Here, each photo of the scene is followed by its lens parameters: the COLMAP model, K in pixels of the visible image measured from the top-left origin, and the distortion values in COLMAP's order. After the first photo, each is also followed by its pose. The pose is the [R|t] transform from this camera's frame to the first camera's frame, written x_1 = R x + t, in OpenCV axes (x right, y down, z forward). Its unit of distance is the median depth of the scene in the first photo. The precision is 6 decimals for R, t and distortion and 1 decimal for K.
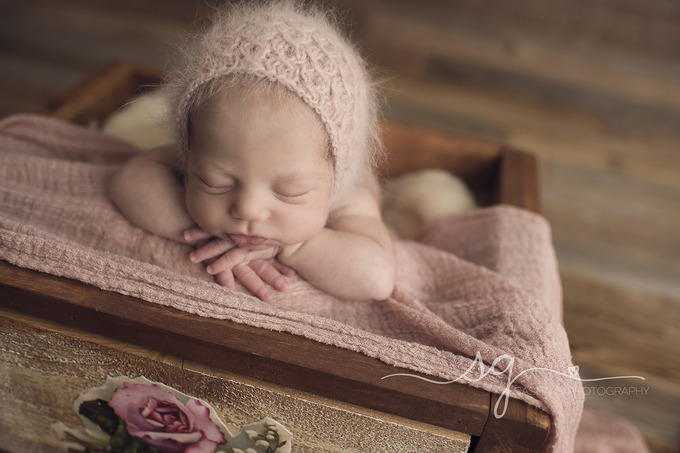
lens RADIAL K [[707.3, 0, 340.0], [0, 707.3, 226.5], [0, 0, 1]] dist [-0.081431, -0.012912]
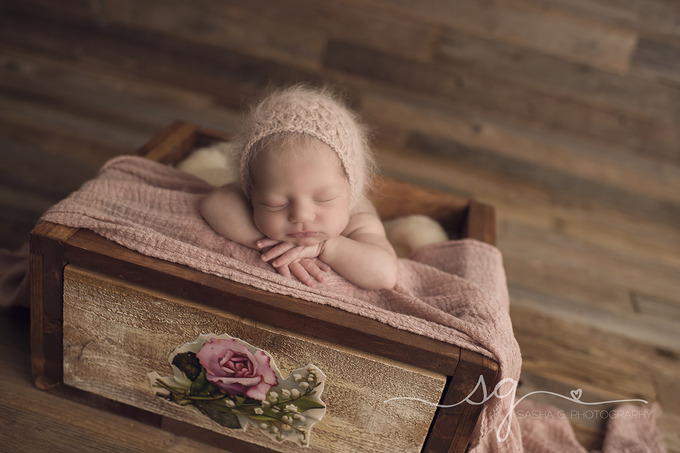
lens RADIAL K [[707.3, 0, 340.0], [0, 707.3, 226.5], [0, 0, 1]] dist [-0.081431, -0.012912]
pose [[0.997470, 0.049708, 0.050819, -0.123864], [-0.044356, 0.993845, -0.101515, 0.124677], [-0.055553, 0.099004, 0.993535, -0.483624]]
